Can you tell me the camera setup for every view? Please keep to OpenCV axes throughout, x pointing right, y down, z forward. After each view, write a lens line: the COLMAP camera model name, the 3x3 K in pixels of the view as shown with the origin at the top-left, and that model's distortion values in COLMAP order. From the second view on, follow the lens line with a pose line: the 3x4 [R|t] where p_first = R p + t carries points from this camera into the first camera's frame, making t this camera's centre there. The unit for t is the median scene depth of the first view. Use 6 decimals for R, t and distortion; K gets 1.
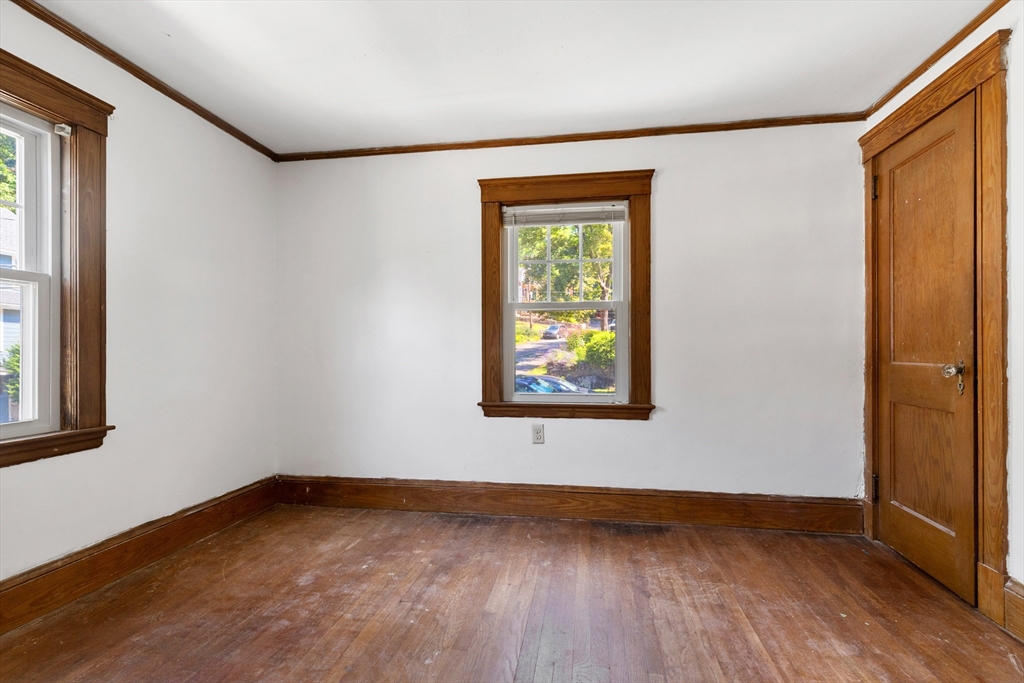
lens RADIAL K [[481.7, 0, 511.4], [0, 481.7, 354.3], [0, 0, 1]] dist [0.001109, -0.000154]
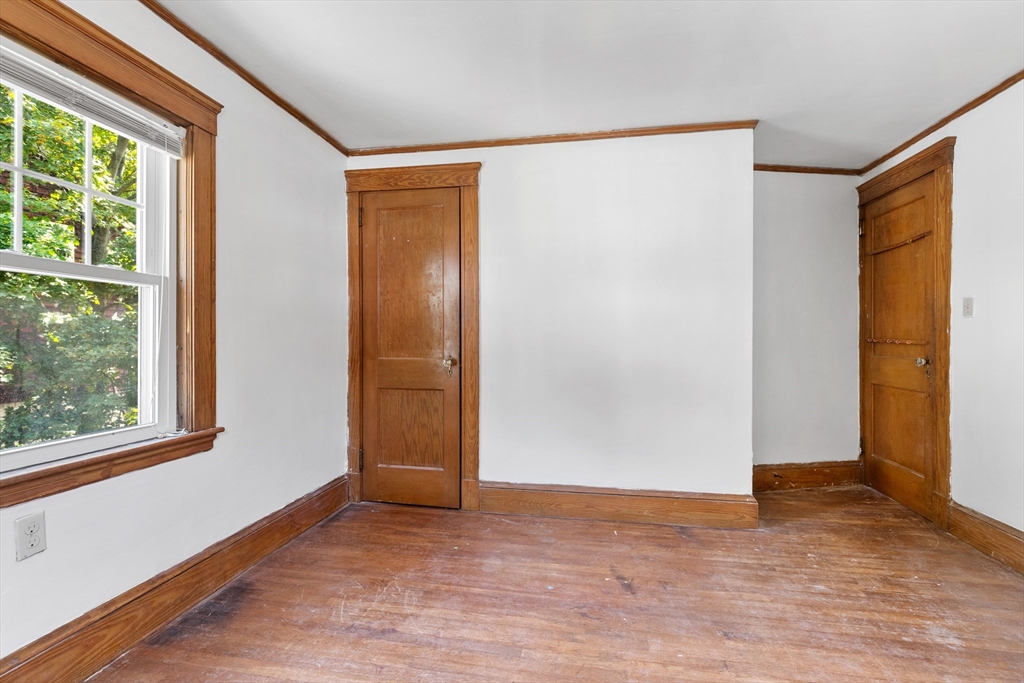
lens RADIAL K [[474.8, 0, 512.0], [0, 474.8, 341.5], [0, 0, 1]] dist [0.000706, -0.000048]
pose [[0.007706, 0.000866, 0.999970, -0.516135], [0.006580, 0.999978, -0.000917, -0.025280], [-0.999949, 0.006587, 0.007701, 0.675555]]
